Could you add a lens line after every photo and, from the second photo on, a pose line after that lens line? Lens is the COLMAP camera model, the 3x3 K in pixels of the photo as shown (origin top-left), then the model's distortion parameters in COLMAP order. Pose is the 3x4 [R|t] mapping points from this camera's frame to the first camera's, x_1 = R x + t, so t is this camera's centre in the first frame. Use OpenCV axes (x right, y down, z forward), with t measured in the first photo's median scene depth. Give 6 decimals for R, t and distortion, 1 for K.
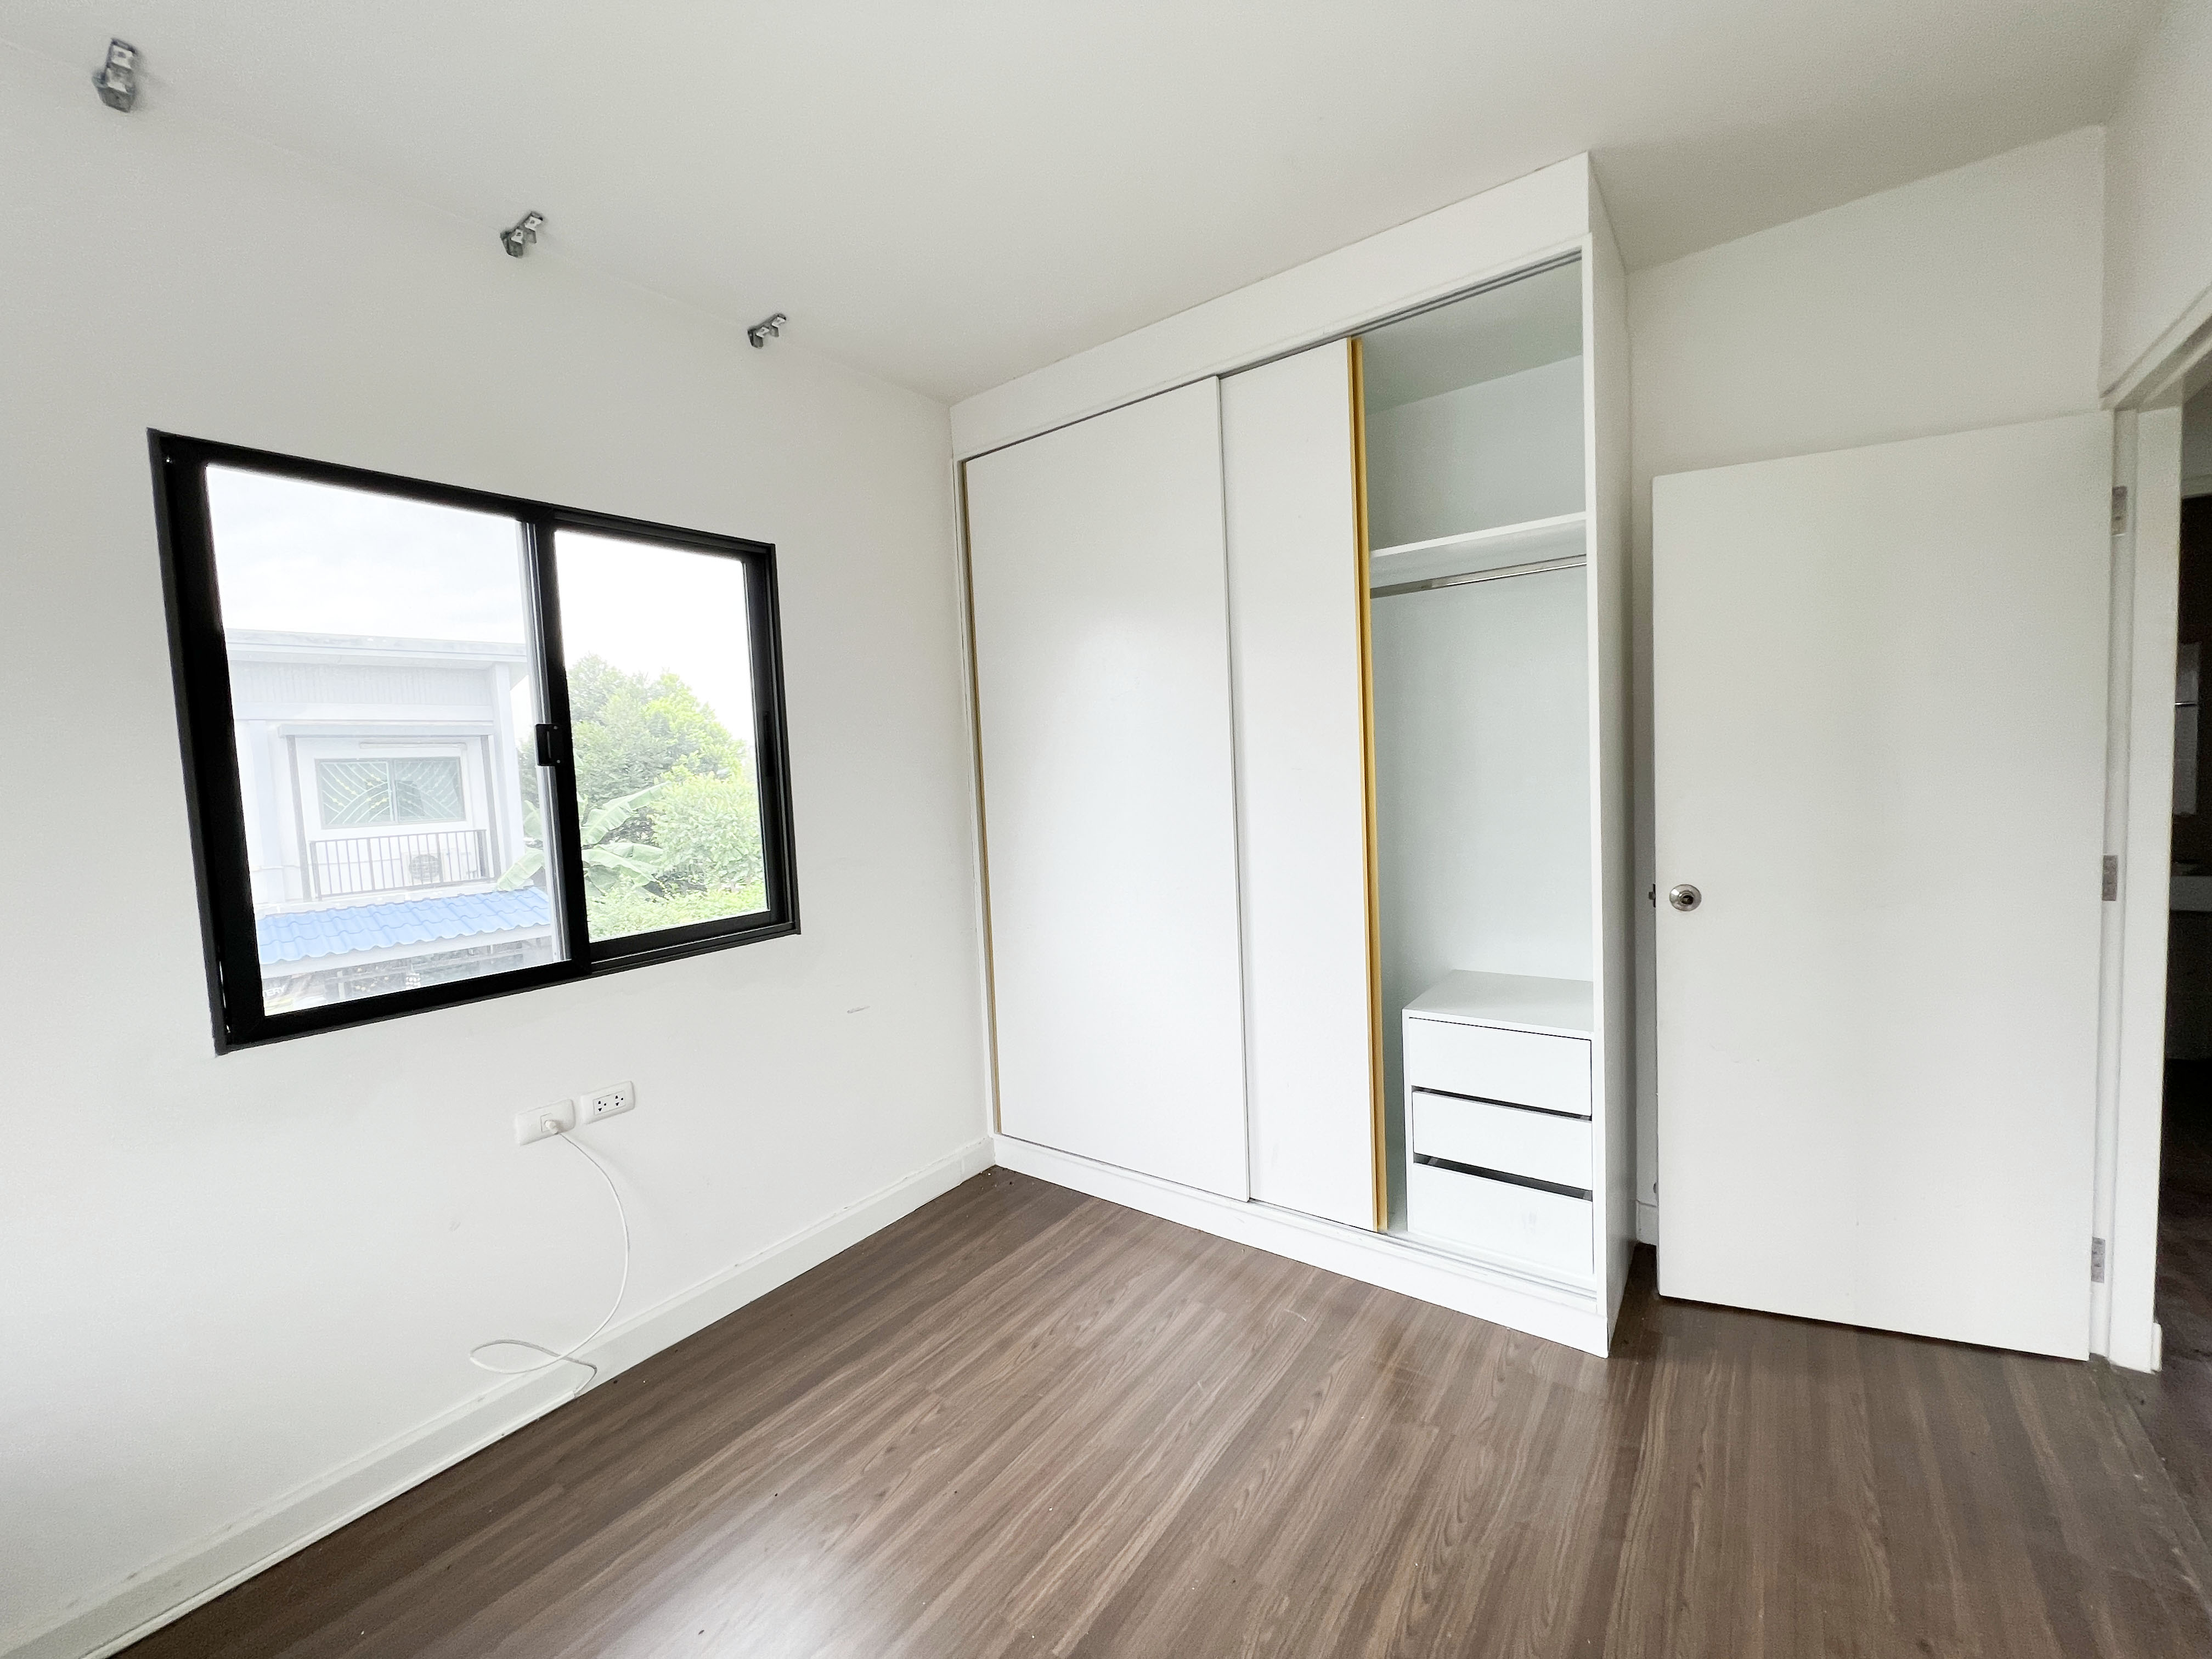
lens RADIAL K [[880.9, 0, 1106.0], [0, 880.9, 829.5], [0, 0, 1]] dist [-0.002158, -0.000518]
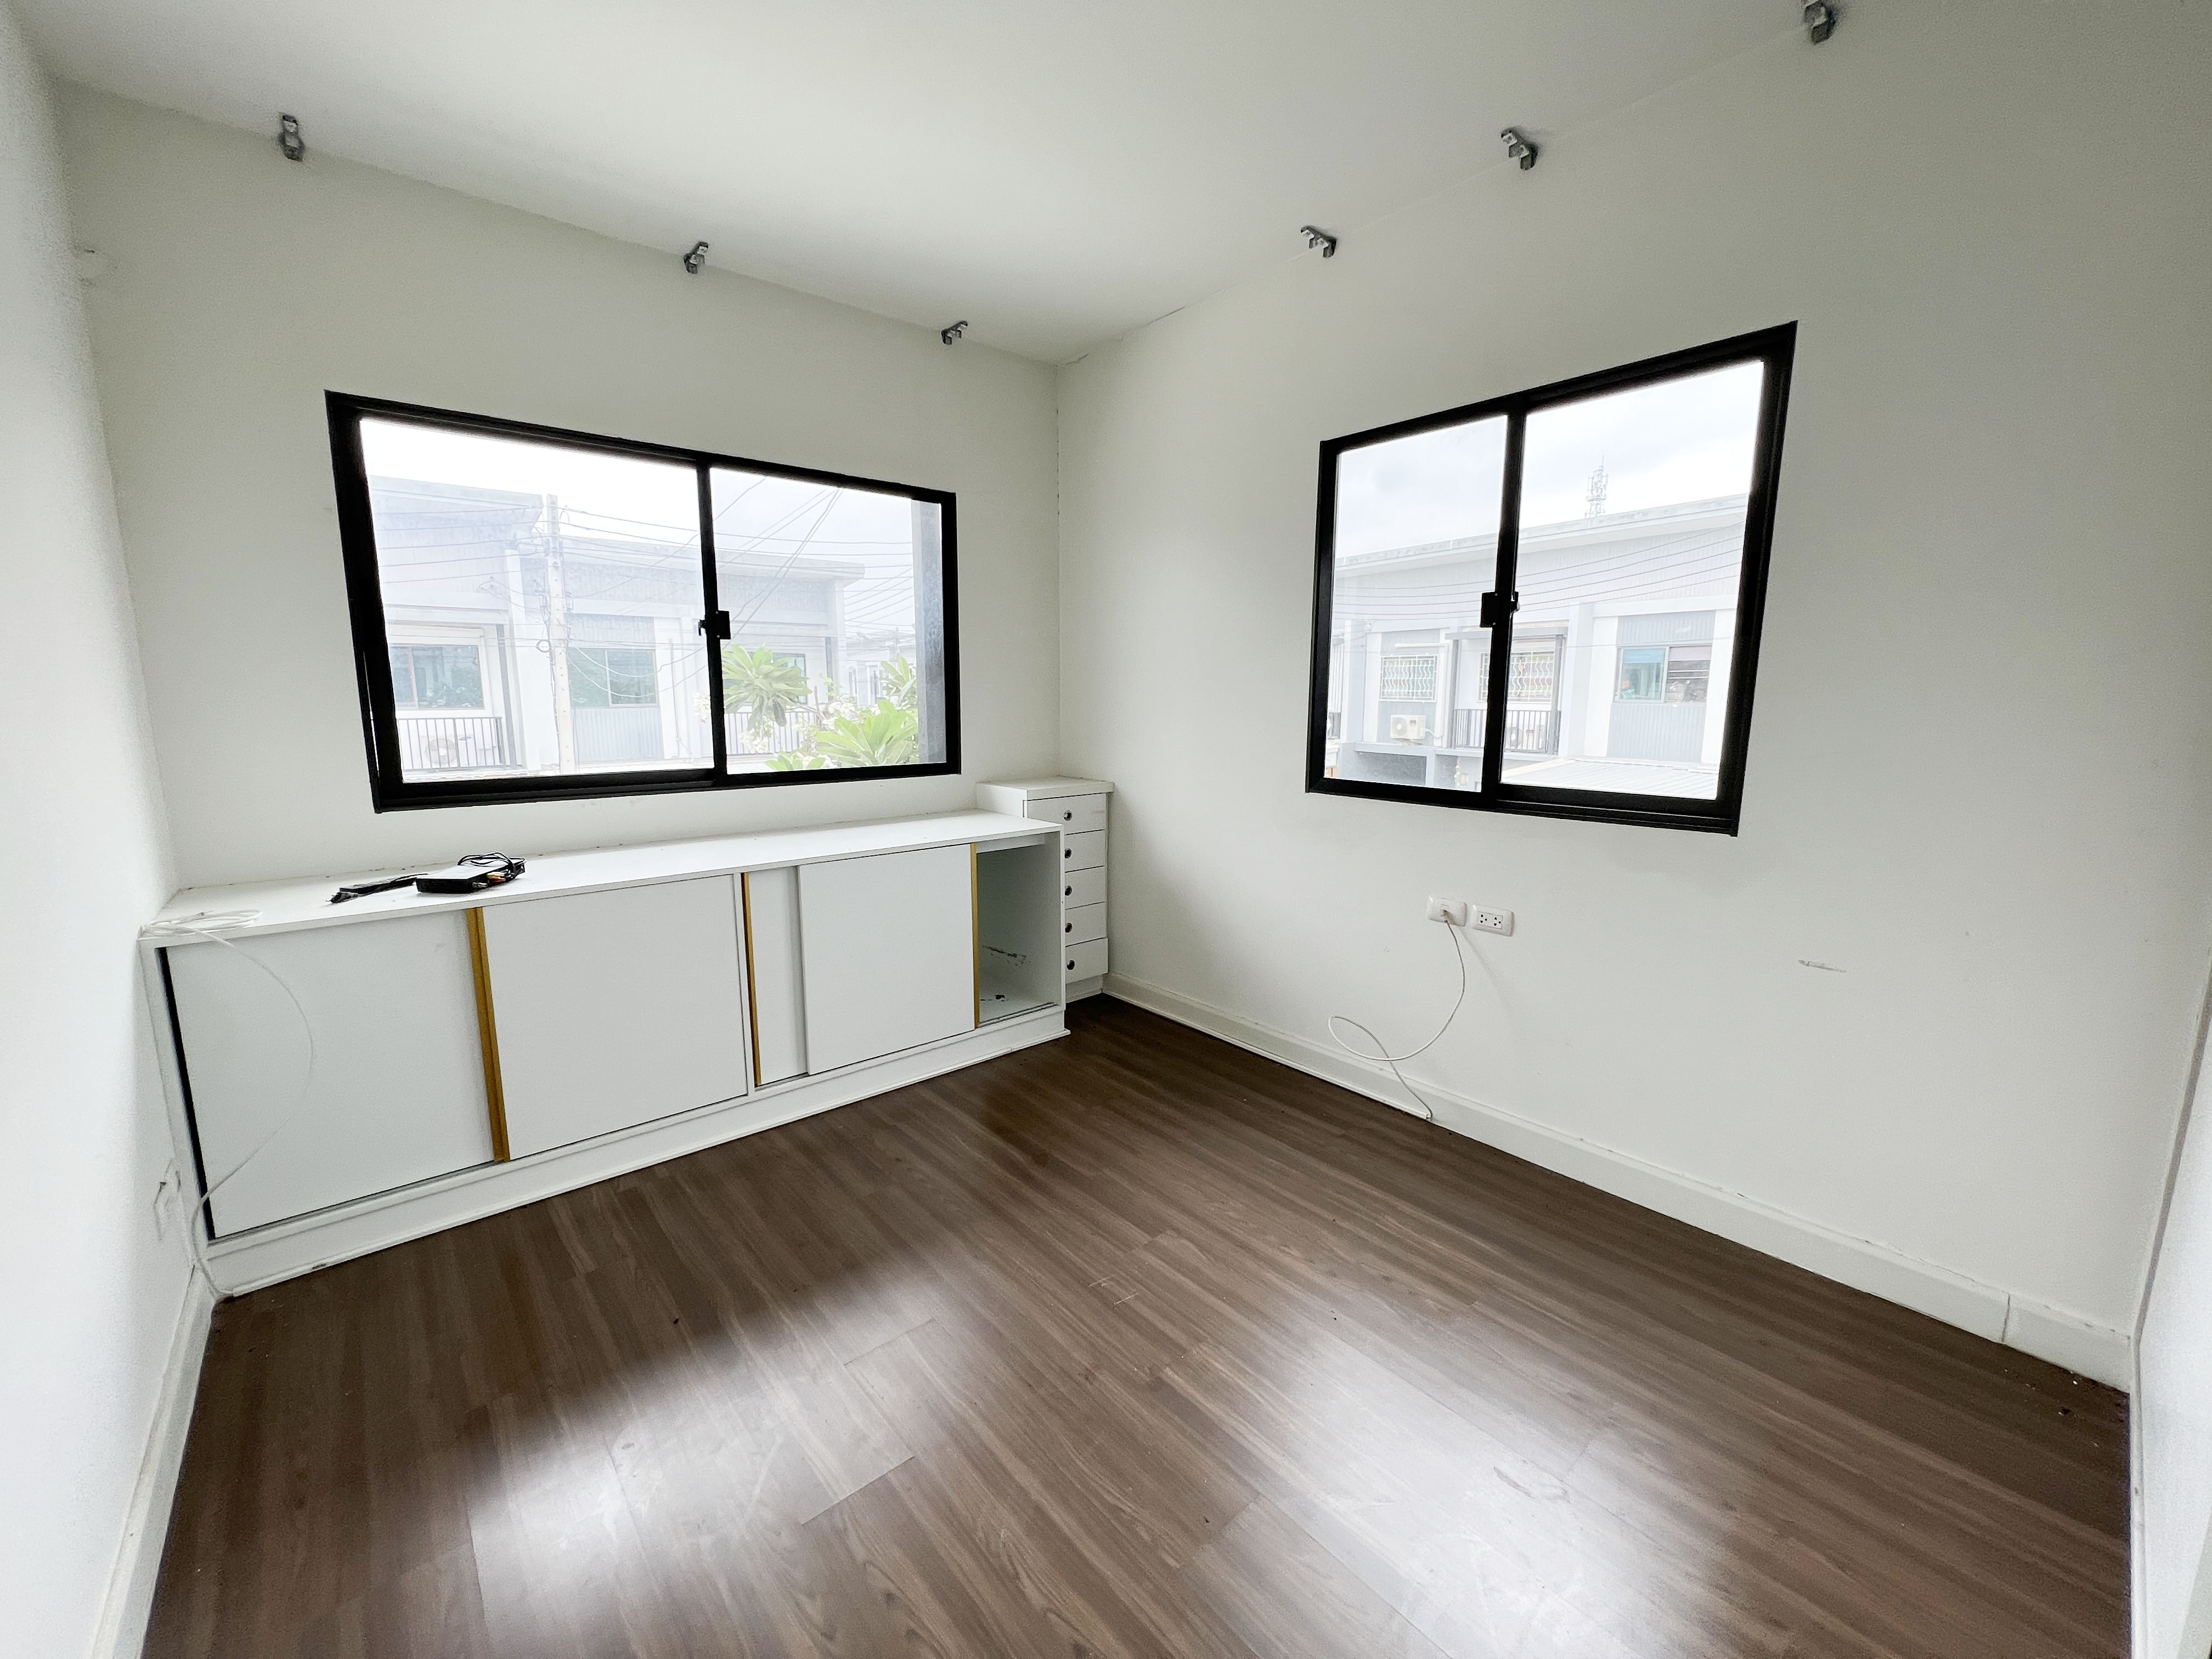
lens RADIAL K [[880.9, 0, 1106.0], [0, 880.9, 829.5], [0, 0, 1]] dist [-0.002158, -0.000518]
pose [[-0.204143, 0.201106, -0.958062, 0.669845], [-0.058999, 0.974365, 0.217099, -0.034143], [0.977162, 0.100844, -0.187045, 0.736627]]
